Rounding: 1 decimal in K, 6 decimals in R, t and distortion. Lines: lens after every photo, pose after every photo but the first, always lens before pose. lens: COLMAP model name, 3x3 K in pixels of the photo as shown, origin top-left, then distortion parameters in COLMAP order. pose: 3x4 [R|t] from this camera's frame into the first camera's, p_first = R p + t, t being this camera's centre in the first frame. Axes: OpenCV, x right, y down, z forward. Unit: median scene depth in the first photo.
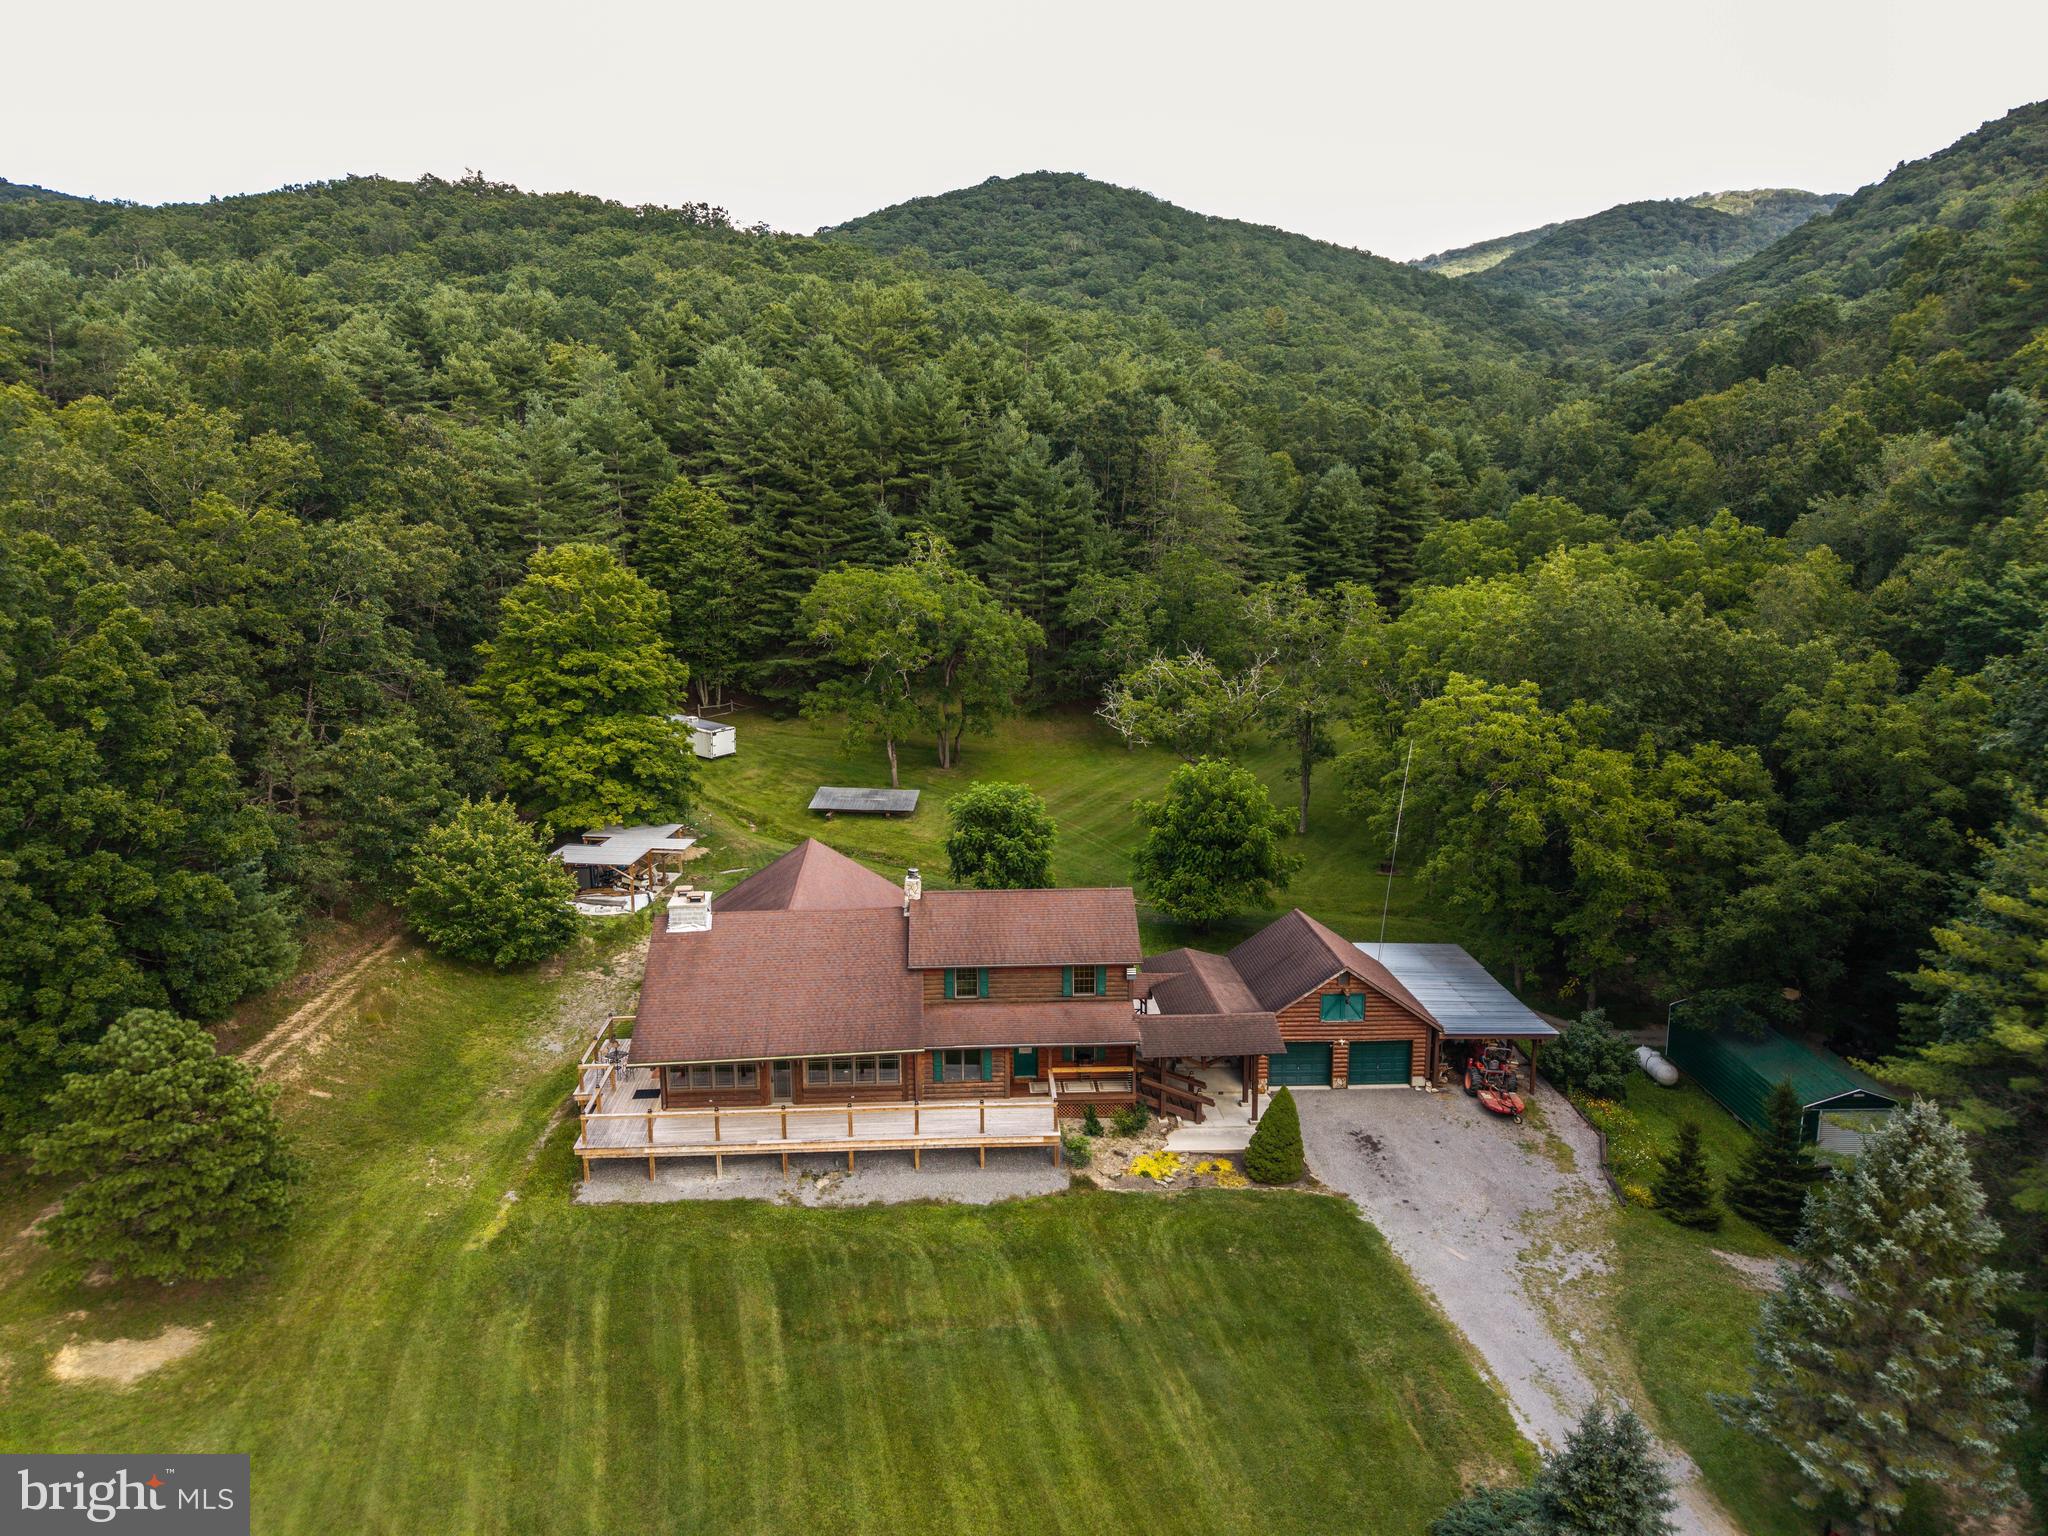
lens RADIAL K [[1361.9, 0, 1024.0], [0, 1361.9, 768.0], [0, 0, 1]] dist [0.026698, -0.021952]
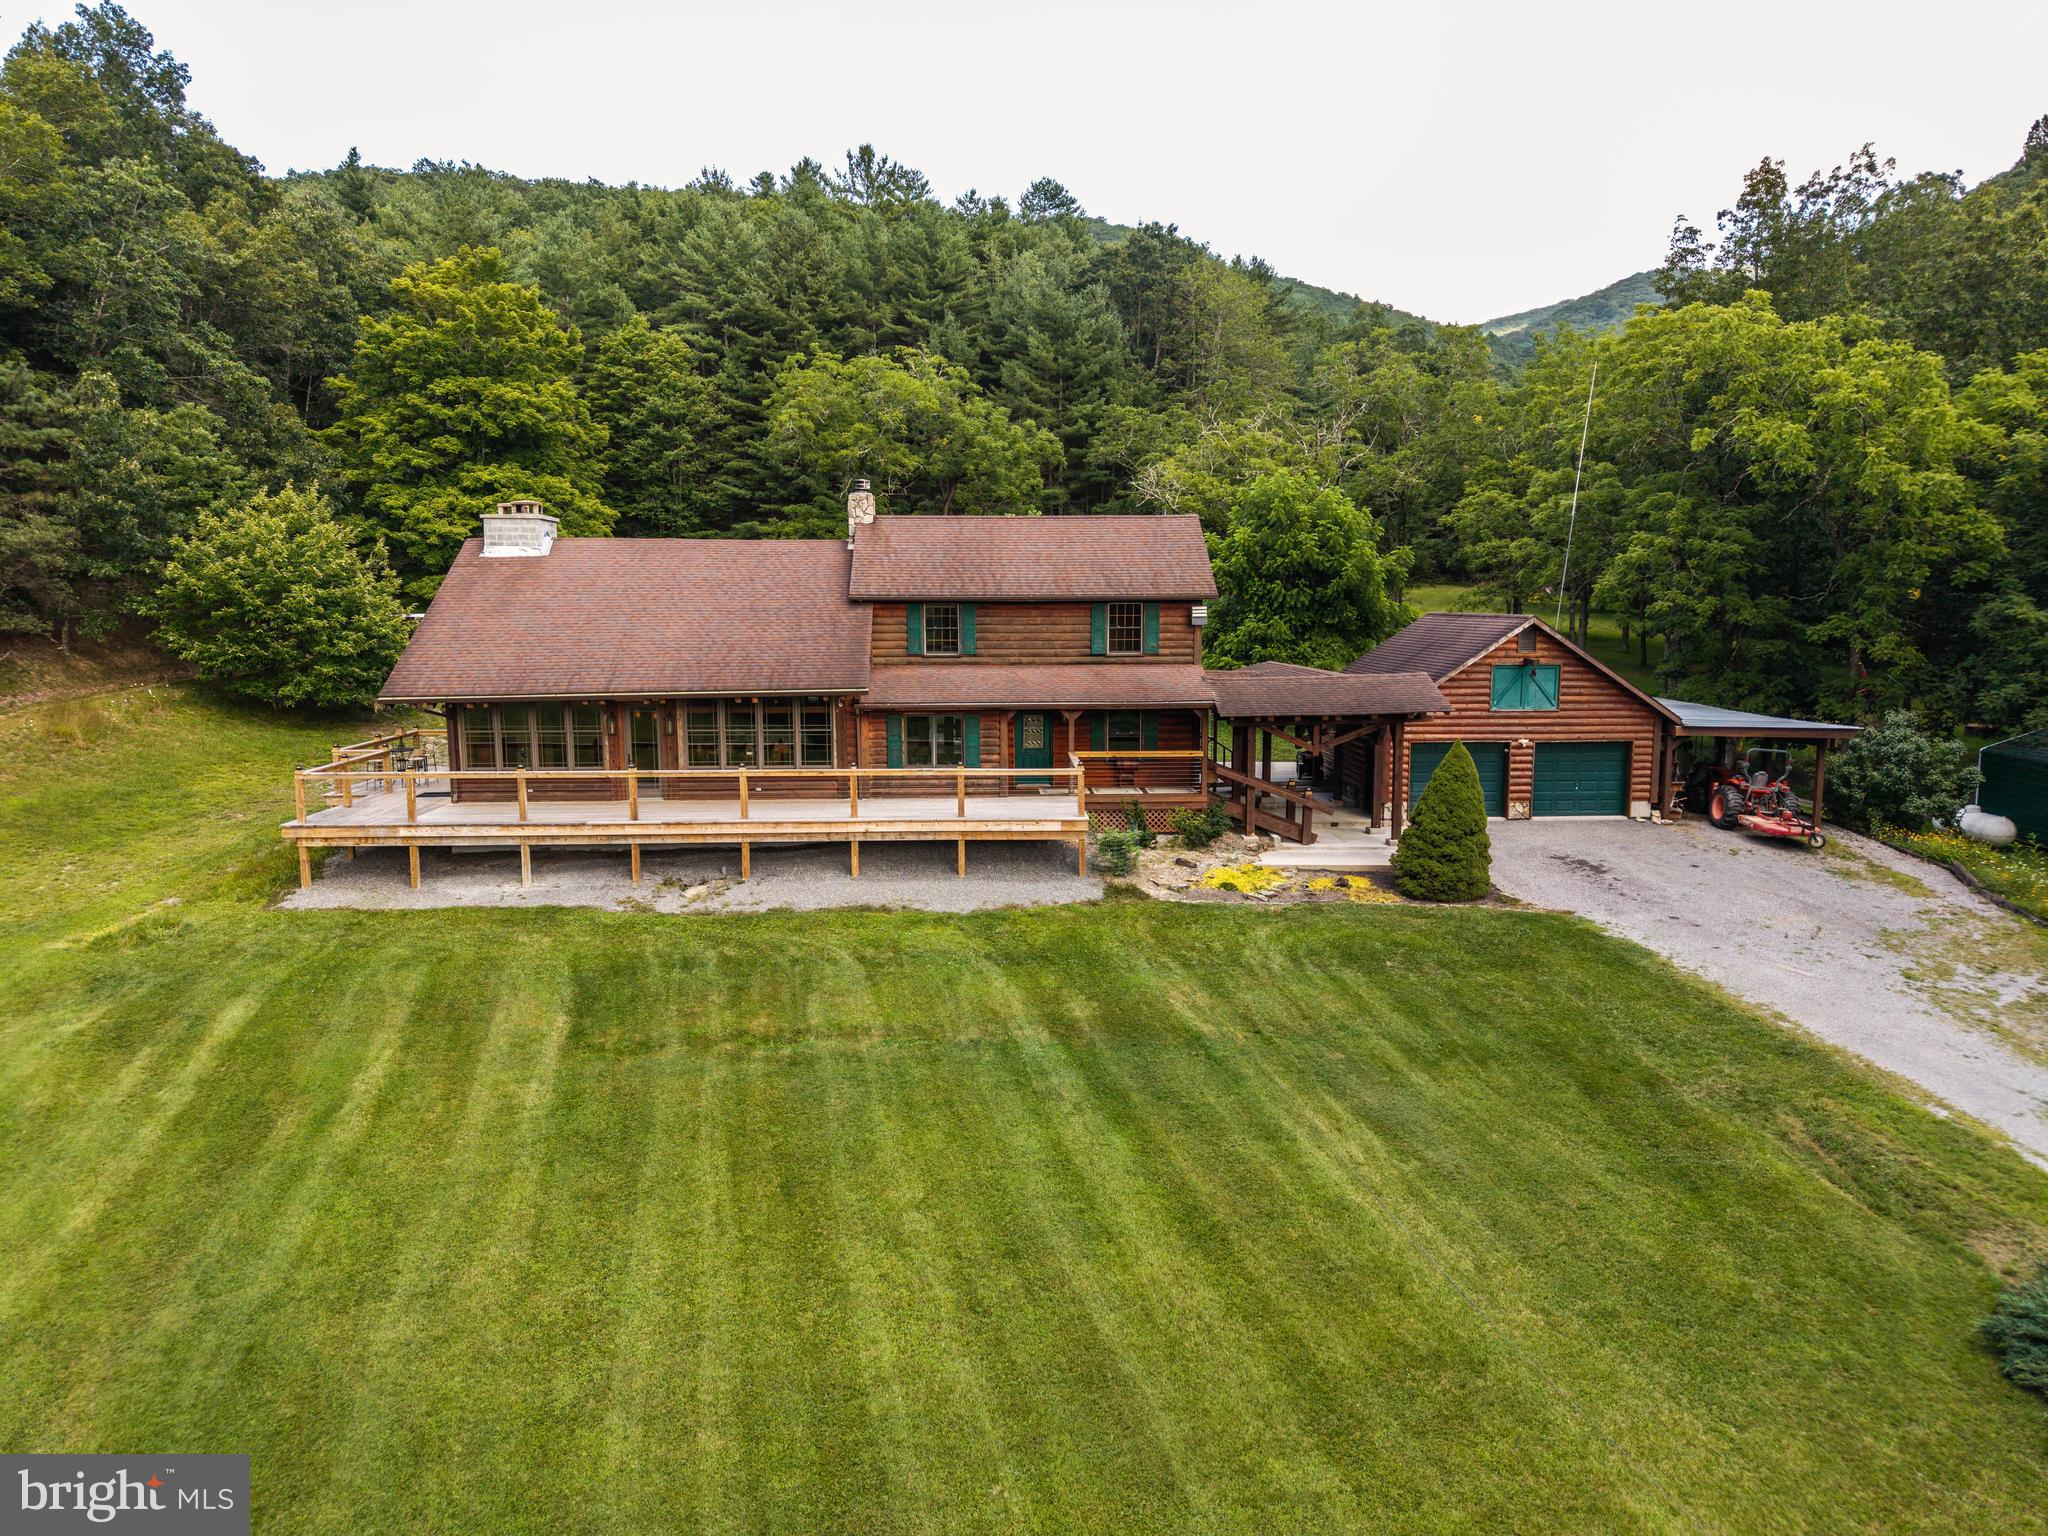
lens RADIAL K [[1359.2, 0, 1024.0], [0, 1359.2, 768.0], [0, 0, 1]] dist [0.029420, -0.032314]
pose [[0.999898, 0.000753, -0.014234, 0.004066], [-0.001599, 0.998224, -0.059544, 0.181000], [0.014164, 0.059561, 0.998124, 0.253093]]
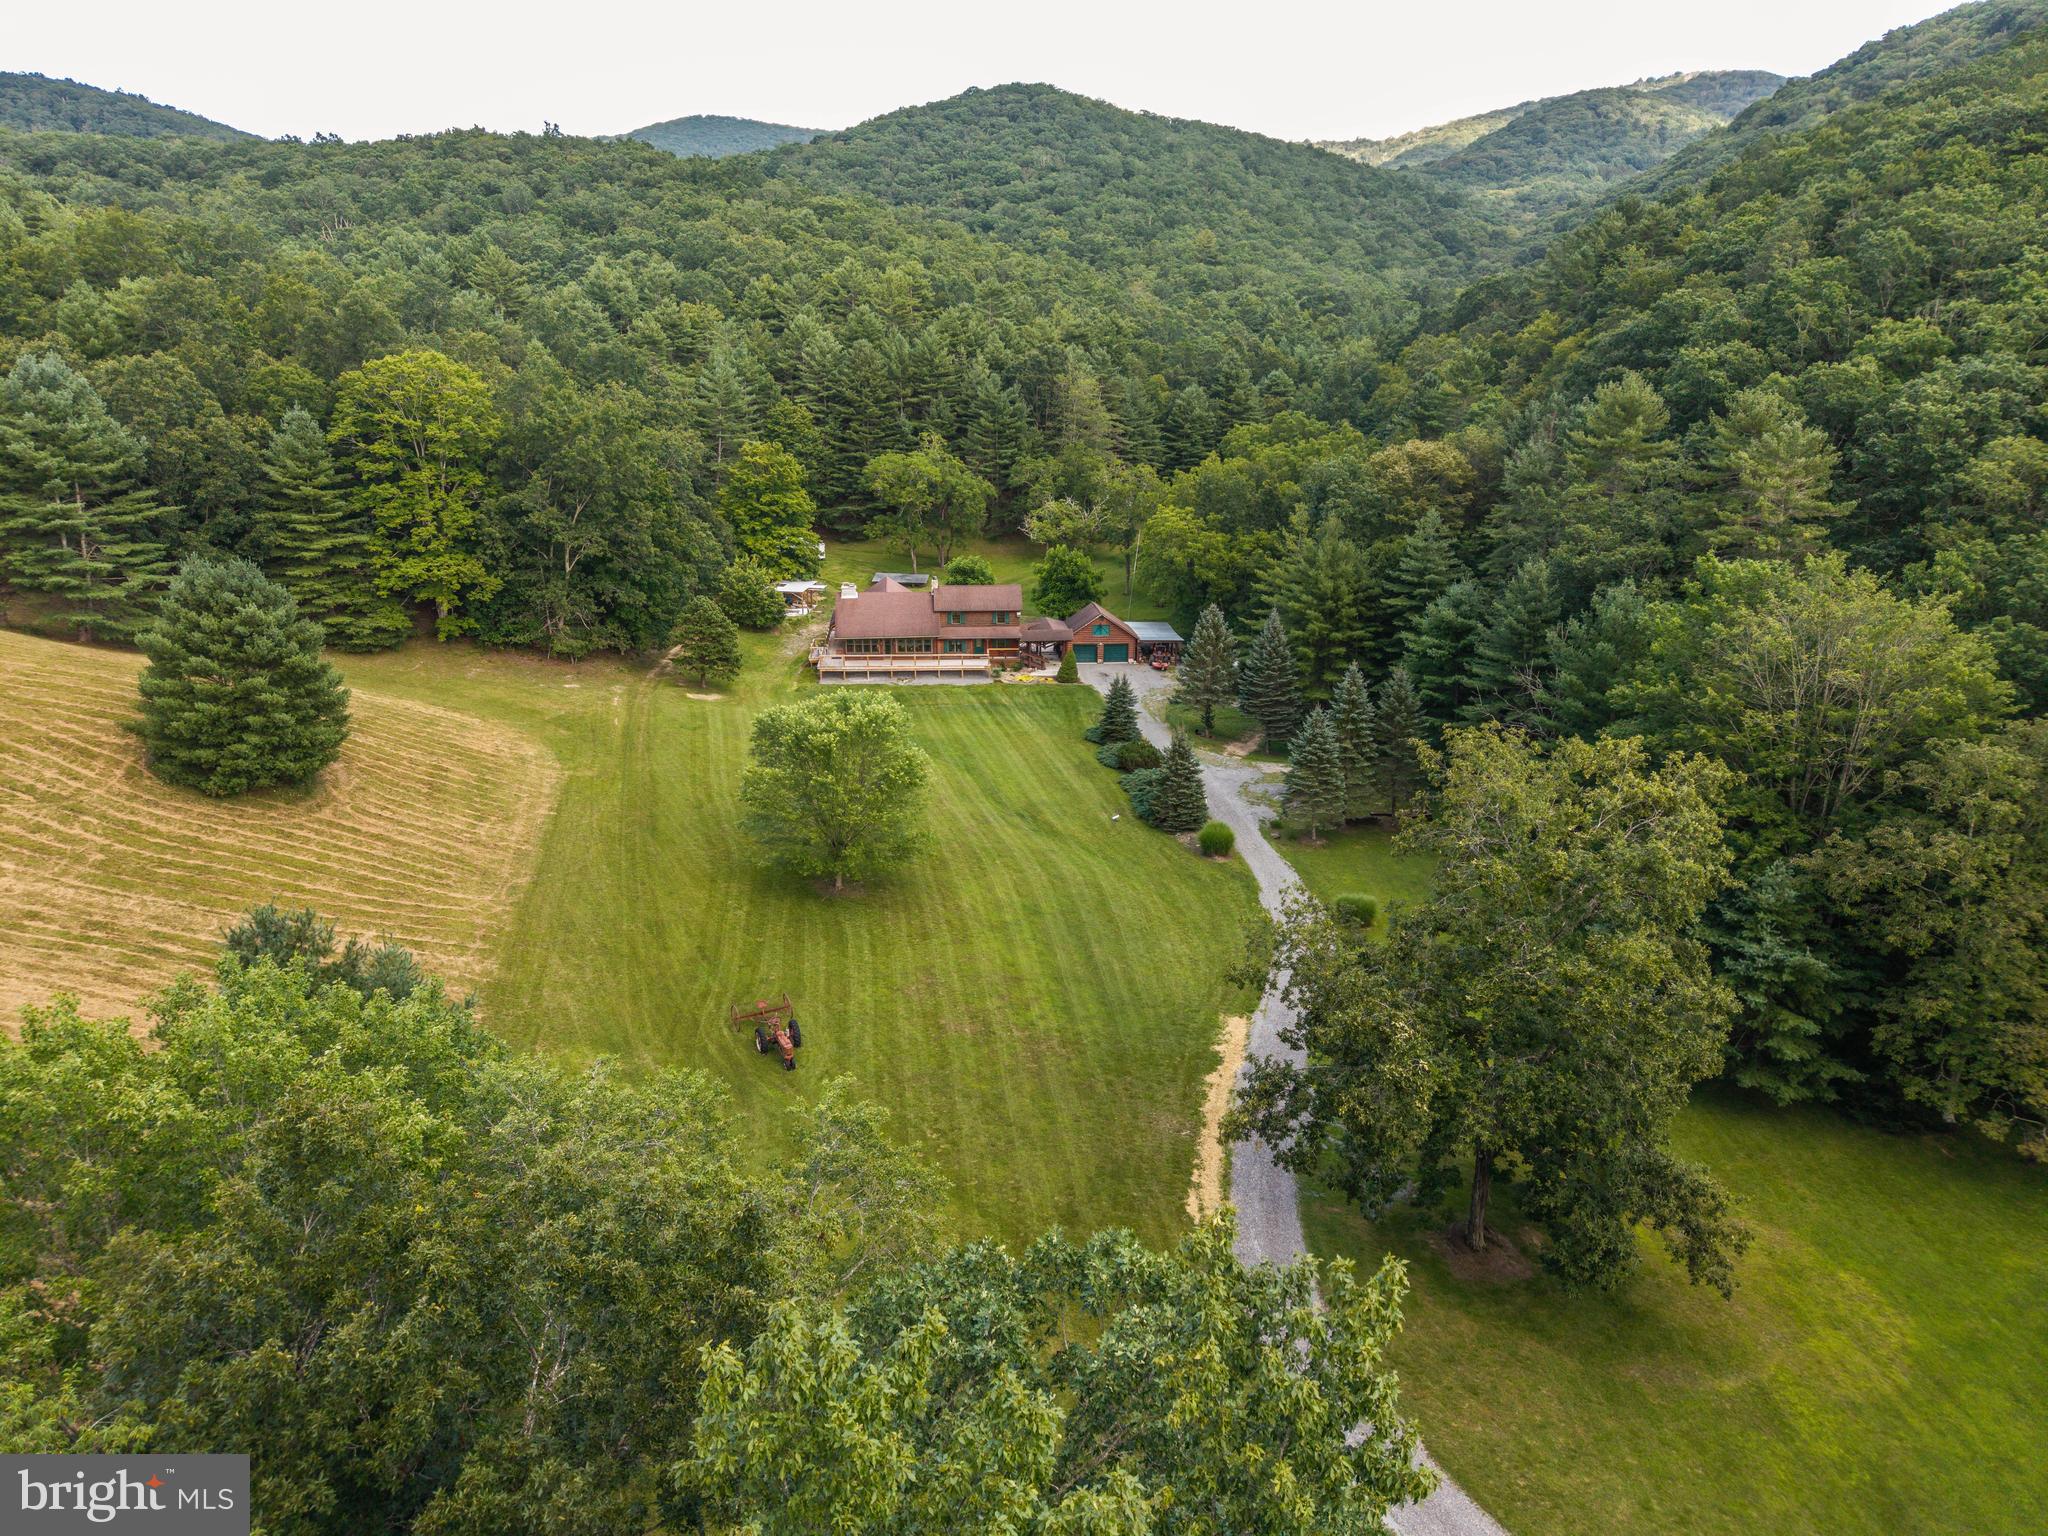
lens RADIAL K [[1361.9, 0, 1024.0], [0, 1361.9, 768.0], [0, 0, 1]] dist [0.026698, -0.021952]
pose [[0.999919, 0.000061, 0.012746, 0.038628], [-0.001150, 0.996340, 0.085471, 0.154133], [-0.012694, -0.085479, 0.996259, -1.128919]]
